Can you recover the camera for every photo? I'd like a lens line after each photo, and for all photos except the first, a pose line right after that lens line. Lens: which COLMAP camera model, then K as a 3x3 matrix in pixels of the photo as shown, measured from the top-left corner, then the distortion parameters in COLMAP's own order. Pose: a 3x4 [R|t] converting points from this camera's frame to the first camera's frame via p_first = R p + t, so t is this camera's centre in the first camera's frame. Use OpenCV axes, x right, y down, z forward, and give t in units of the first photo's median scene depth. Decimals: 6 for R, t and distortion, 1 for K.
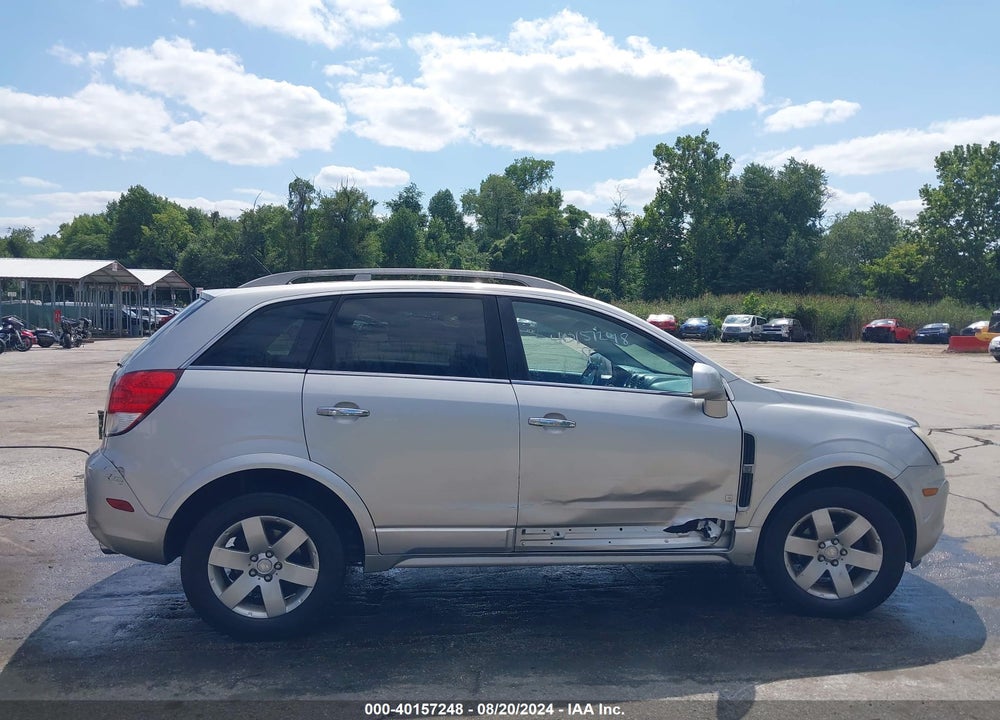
lens RADIAL K [[794.7, 0, 498.5], [0, 794.7, 363.3], [0, 0, 1]] dist [0.030570, -0.050120]
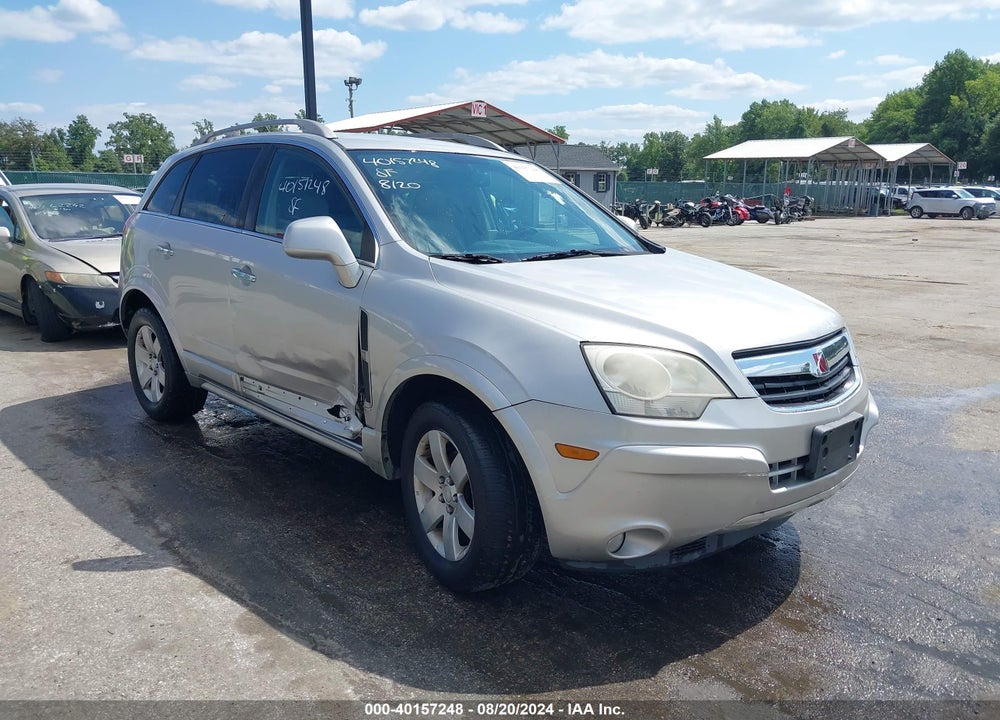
lens RADIAL K [[794.7, 0, 498.5], [0, 794.7, 363.3], [0, 0, 1]] dist [0.030570, -0.050120]
pose [[0.573004, 0.166551, -0.802451, 0.082219], [-0.047816, 0.984259, 0.170142, -0.000124], [0.818157, -0.059122, 0.571948, 0.052842]]
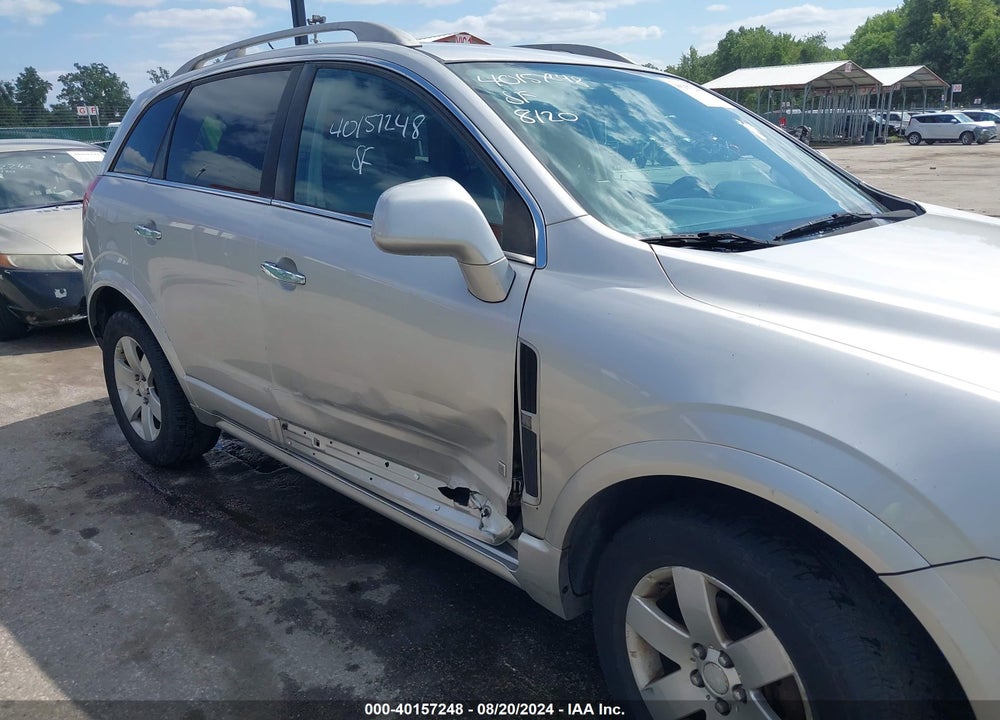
lens RADIAL K [[794.7, 0, 498.5], [0, 794.7, 363.3], [0, 0, 1]] dist [0.030570, -0.050120]
pose [[0.603357, 0.196158, -0.772970, 0.051858], [-0.011875, 0.971379, 0.237240, -0.000584], [0.797383, -0.133961, 0.588417, 0.058218]]
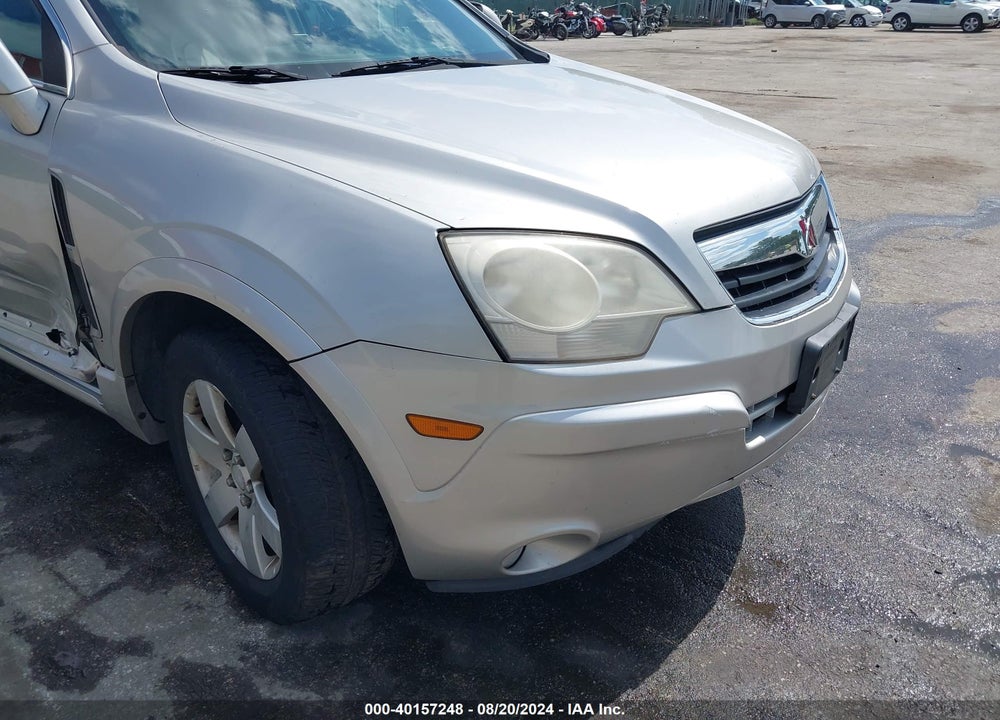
lens RADIAL K [[801.9, 0, 502.1], [0, 801.9, 384.3], [0, 0, 1]] dist [-0.006318, 0.008652]
pose [[0.716236, 0.290114, -0.634697, 0.065399], [-0.032366, 0.922323, 0.385061, 0.001052], [0.697108, -0.255252, 0.669991, 0.067598]]
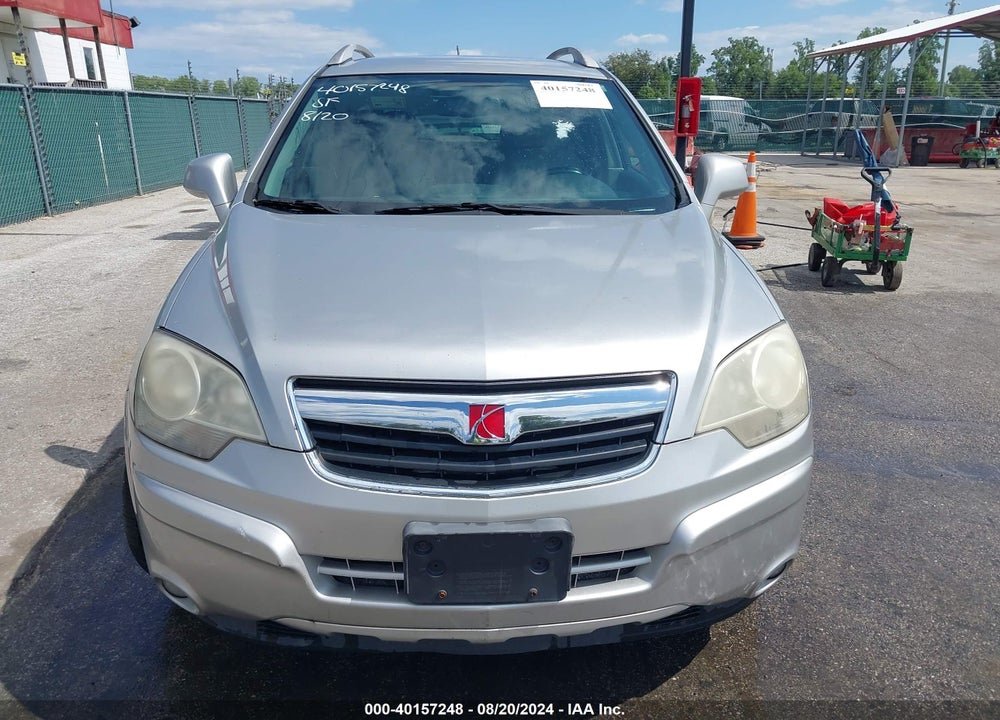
lens RADIAL K [[794.7, 0, 498.5], [0, 794.7, 363.3], [0, 0, 1]] dist [0.030570, -0.050120]
pose [[-0.087097, 0.286915, -0.953989, 0.081136], [-0.052025, 0.955011, 0.291972, -0.003747], [0.994840, 0.075061, -0.068252, 0.105528]]
